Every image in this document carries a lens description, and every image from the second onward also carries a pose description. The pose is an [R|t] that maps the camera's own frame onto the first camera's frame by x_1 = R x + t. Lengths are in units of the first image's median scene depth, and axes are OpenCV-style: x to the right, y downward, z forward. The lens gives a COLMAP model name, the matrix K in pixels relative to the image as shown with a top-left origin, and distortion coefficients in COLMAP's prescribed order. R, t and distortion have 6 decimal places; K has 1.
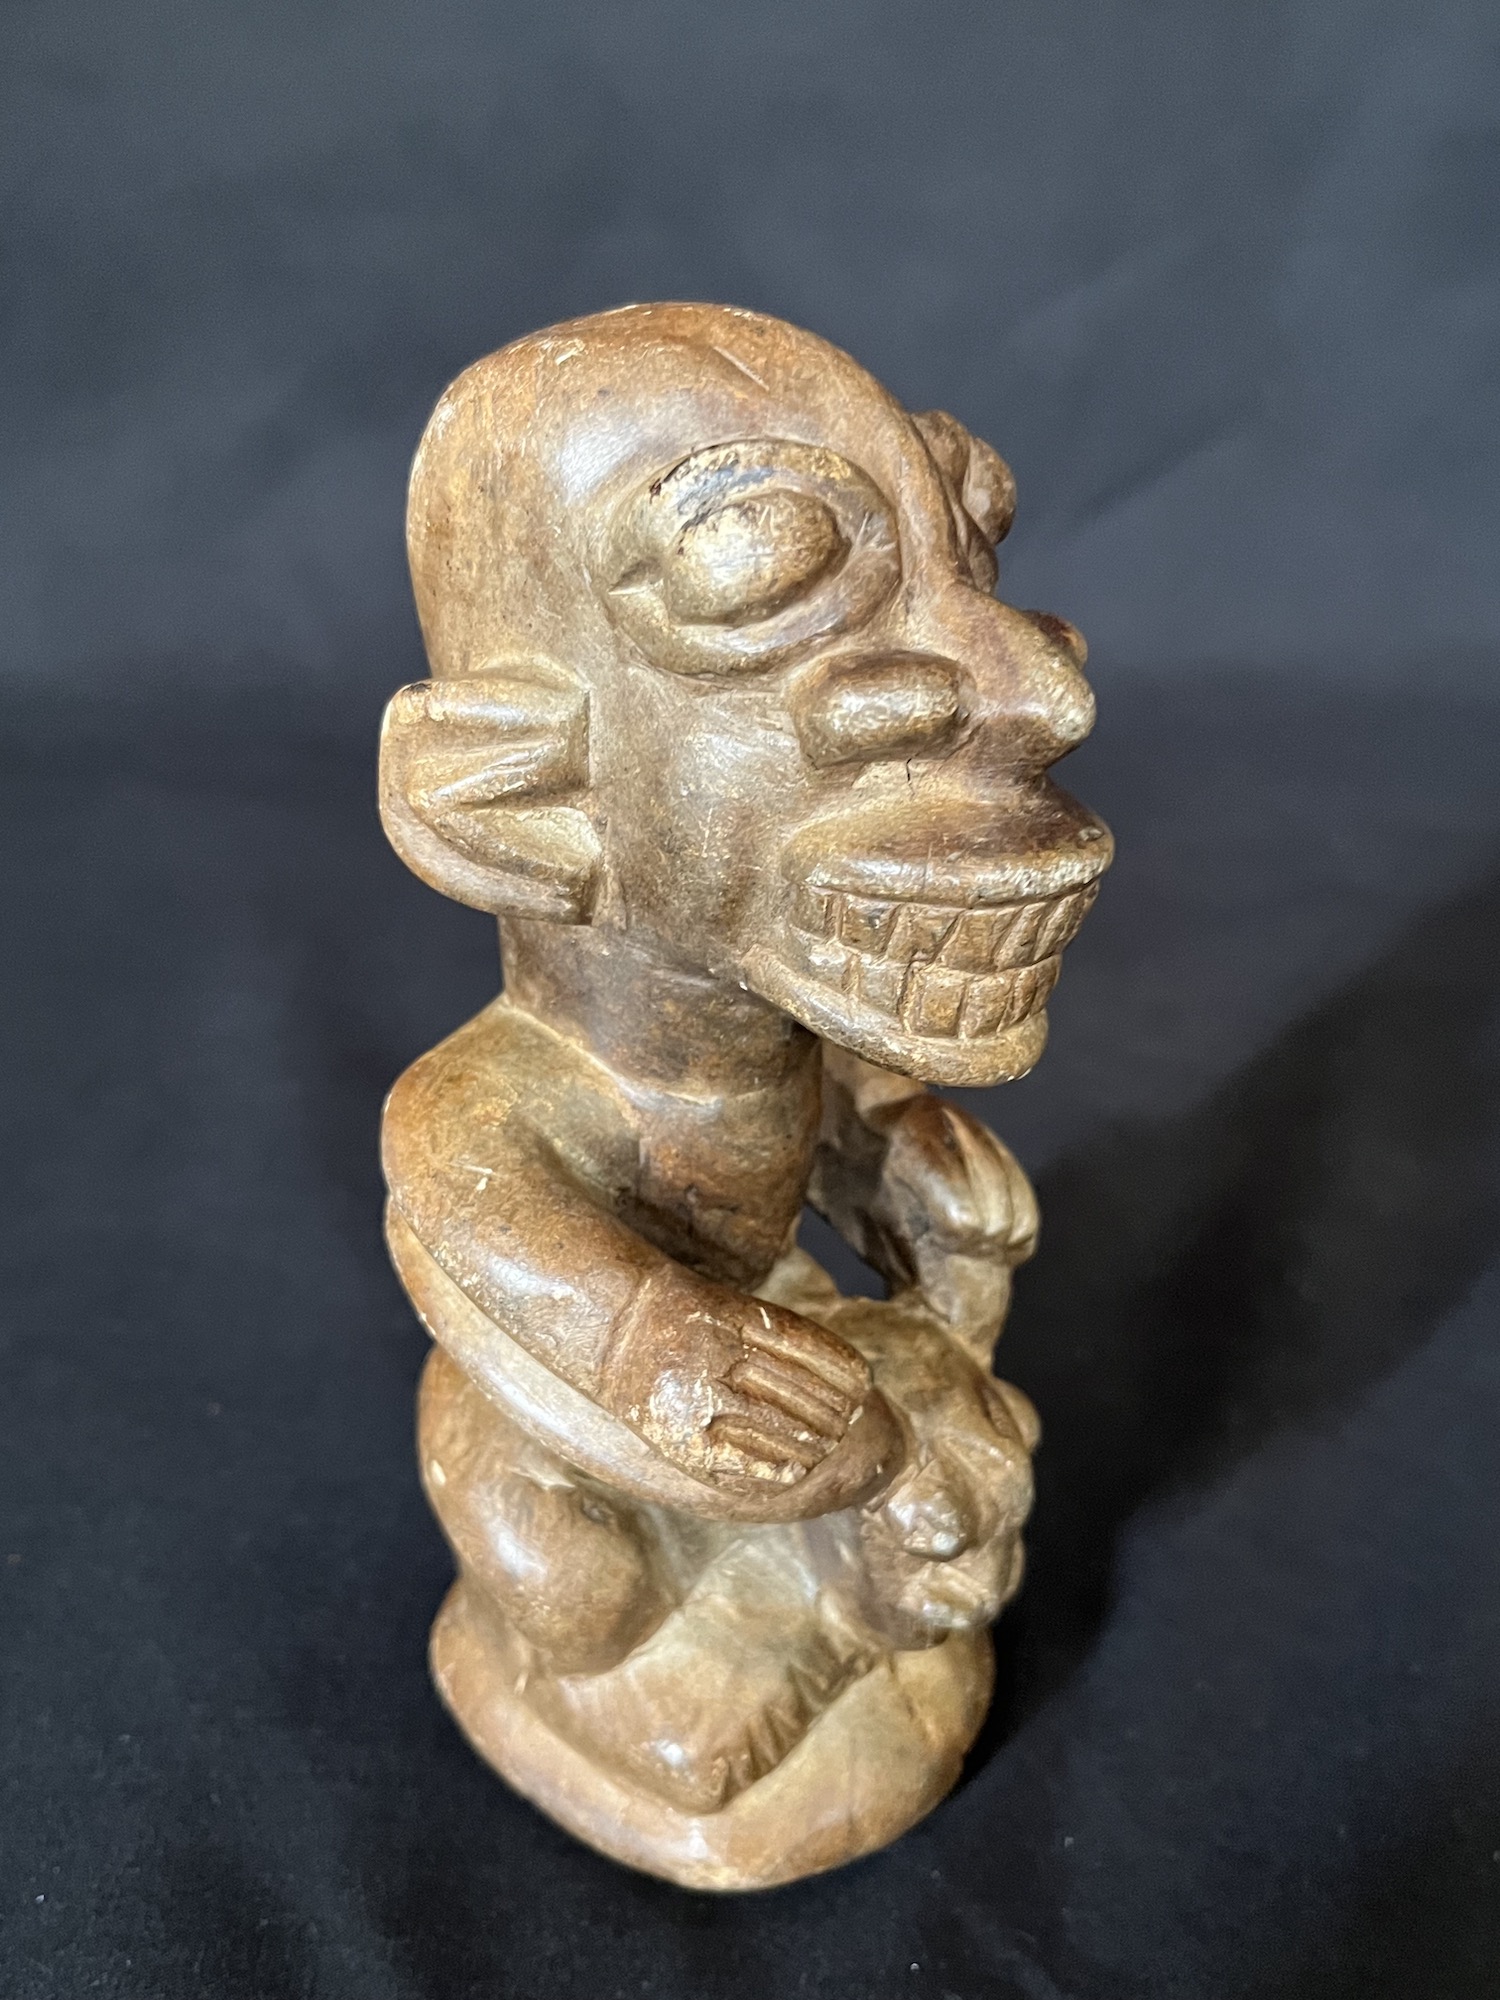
lens RADIAL K [[1929.1, 0, 744.3], [0, 1929.1, 993.8], [0, 0, 1]] dist [0.037772, 0.000000]
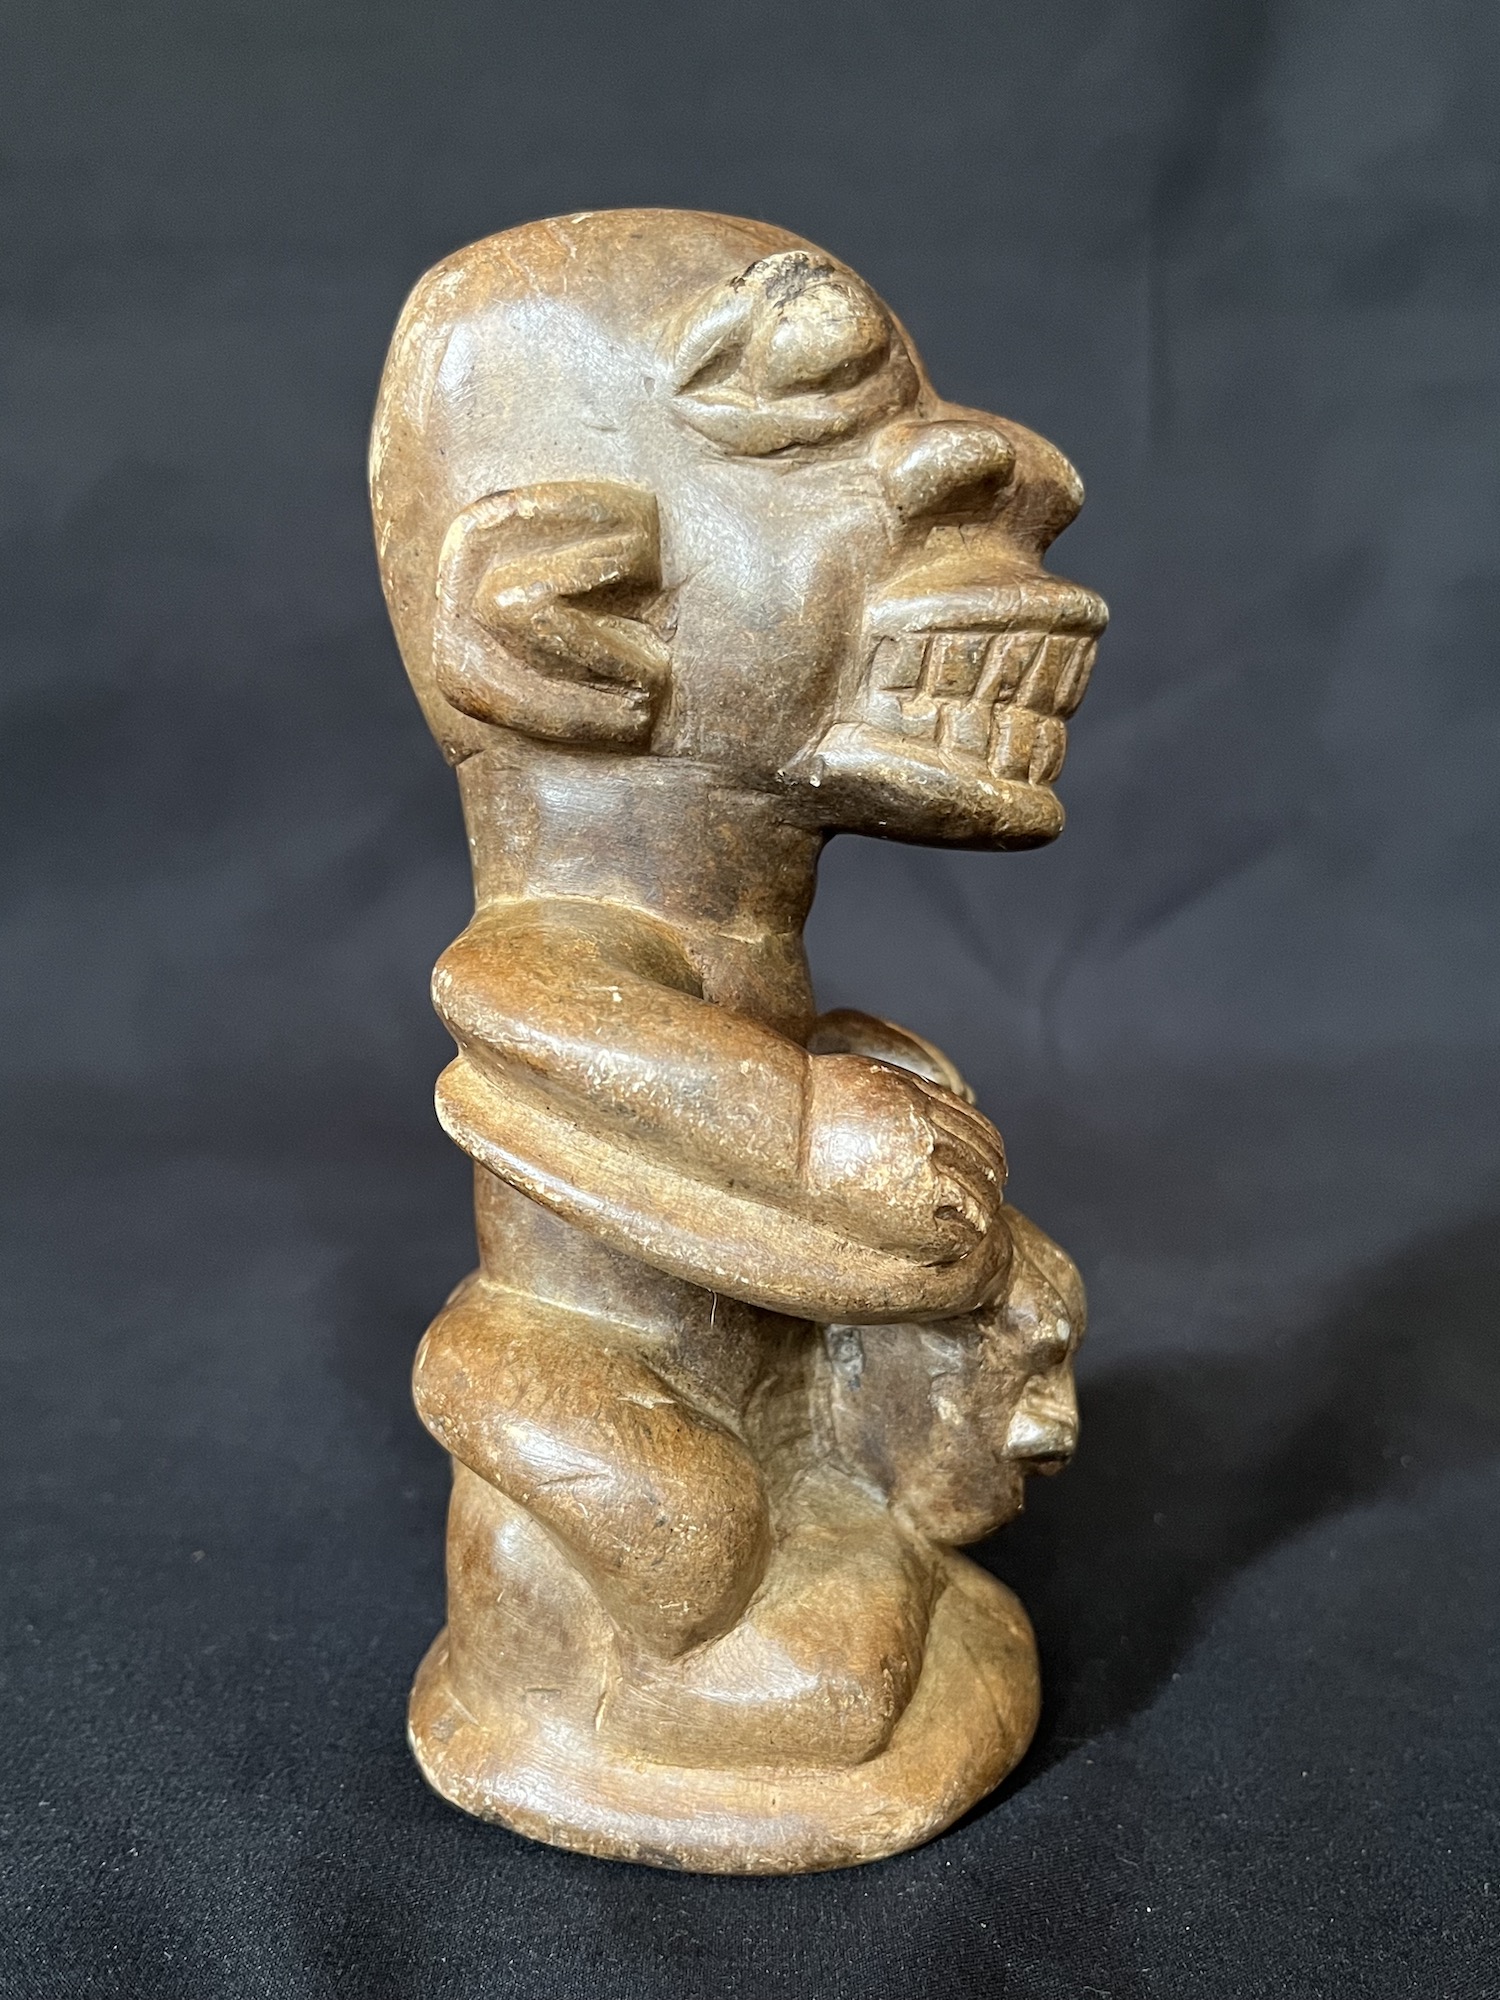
lens RADIAL K [[1929.1, 0, 754.5], [0, 1929.1, 993.2], [0, 0, 1]] dist [0.037772, 0.000000]
pose [[0.862422, -0.090043, 0.498117, -0.561257], [0.248454, 0.932658, -0.261571, 0.370027], [-0.441021, 0.349343, 0.826716, 0.193309]]
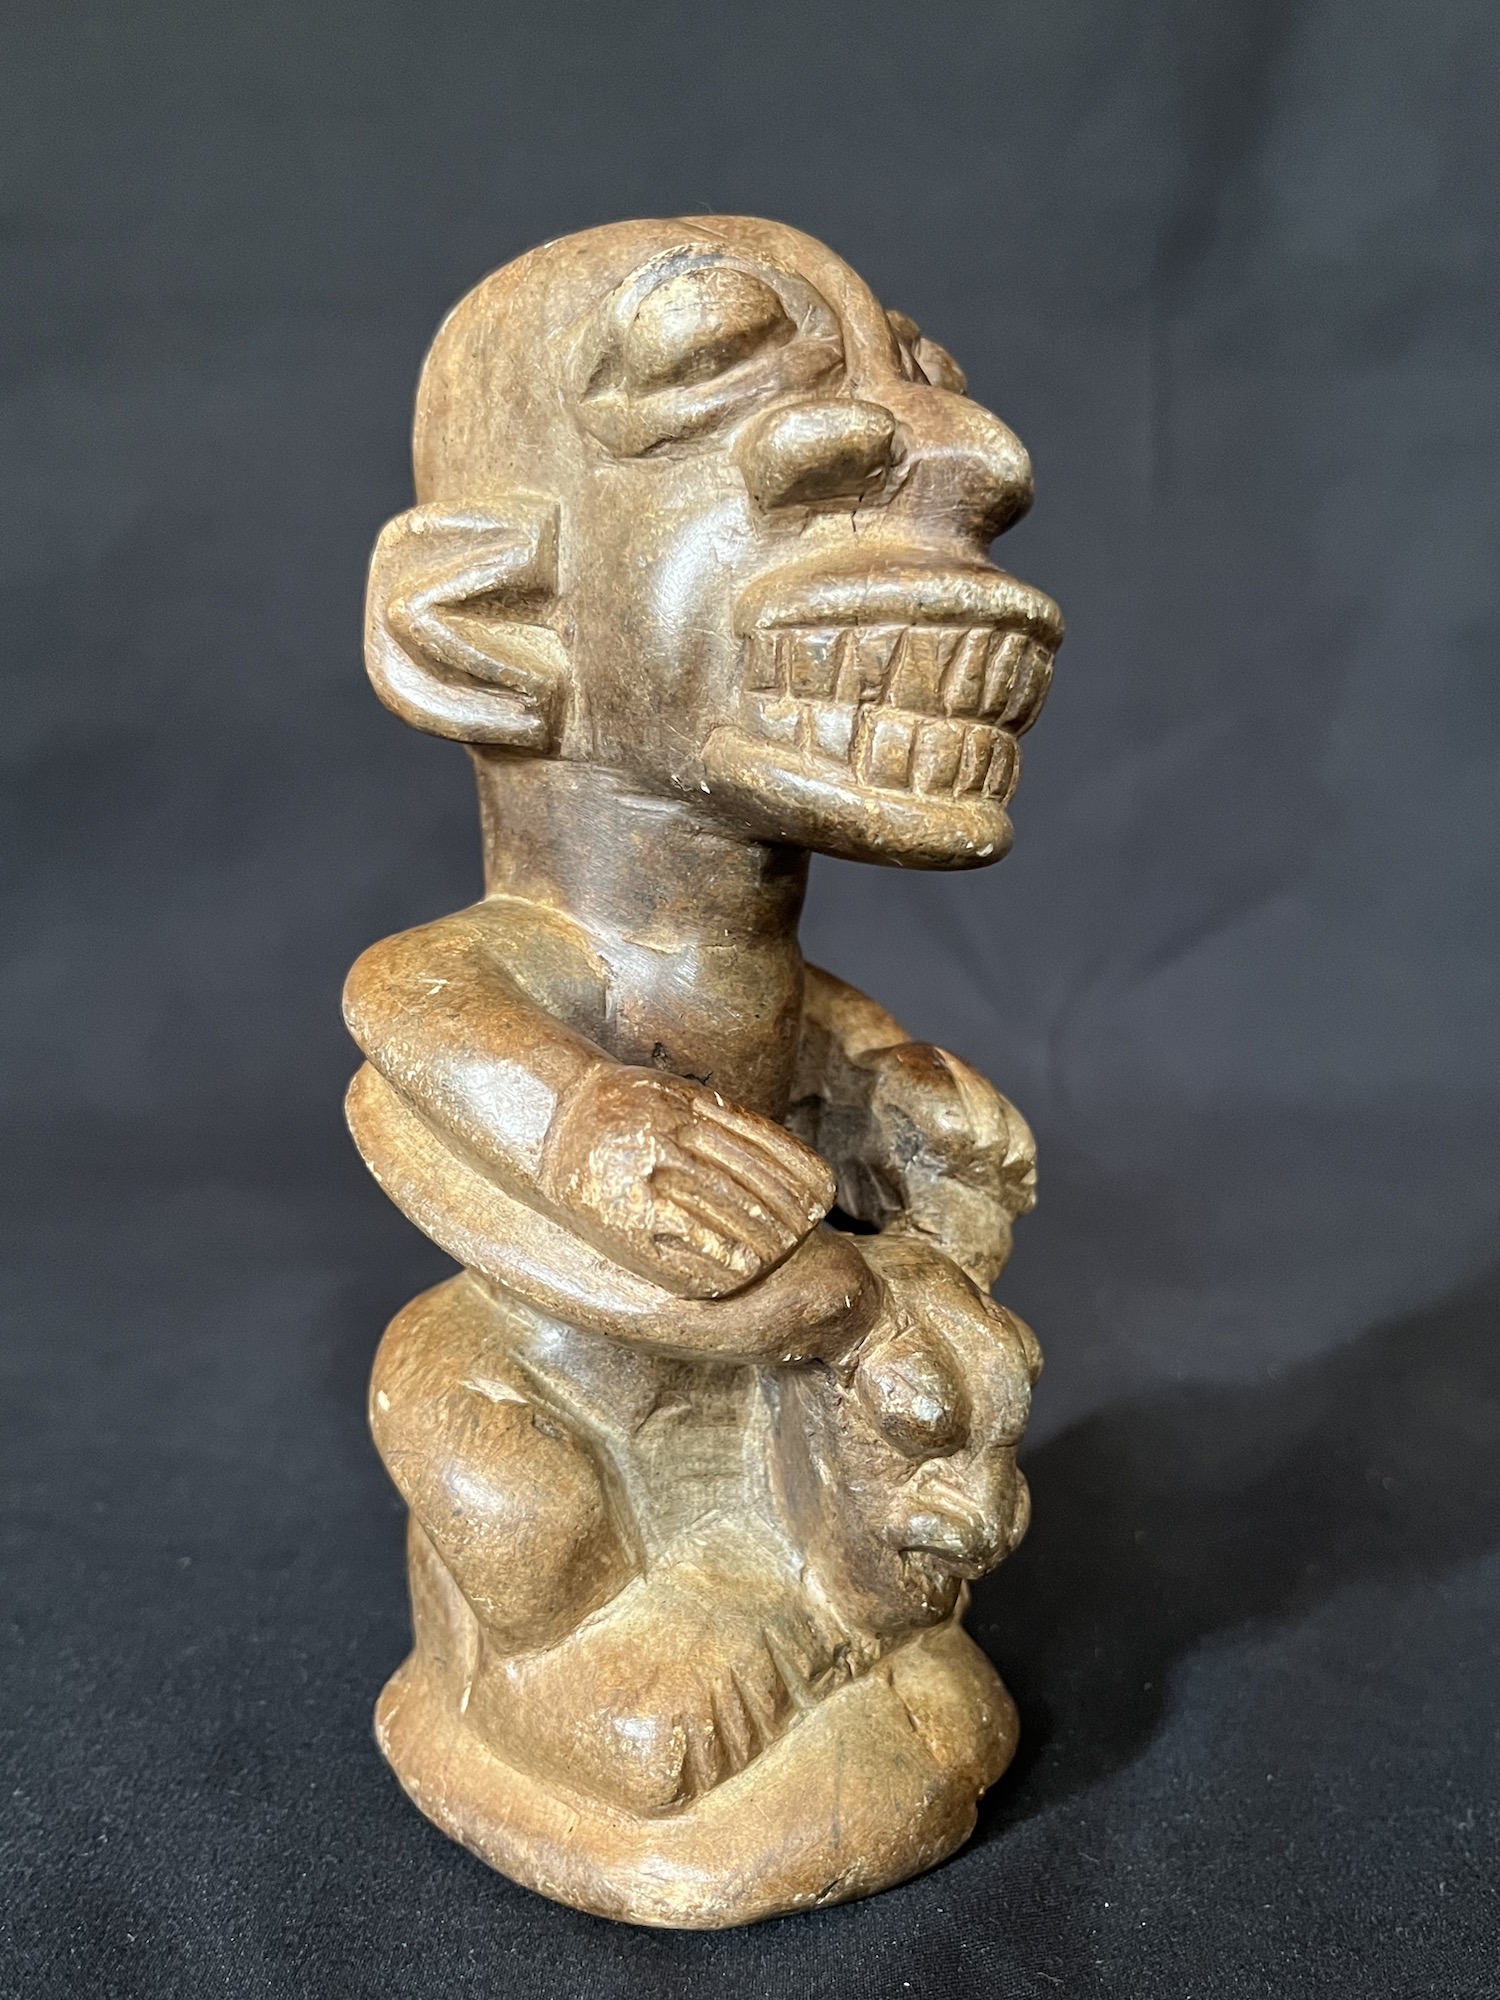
lens RADIAL K [[1929.1, 0, 749.1], [0, 1929.1, 999.9], [0, 0, 1]] dist [0.037772, 0.000000]
pose [[0.998120, -0.006311, -0.060965, 0.083606], [-0.015907, 0.933931, -0.357100, 0.460359], [0.059191, 0.357398, 0.932074, 0.105311]]
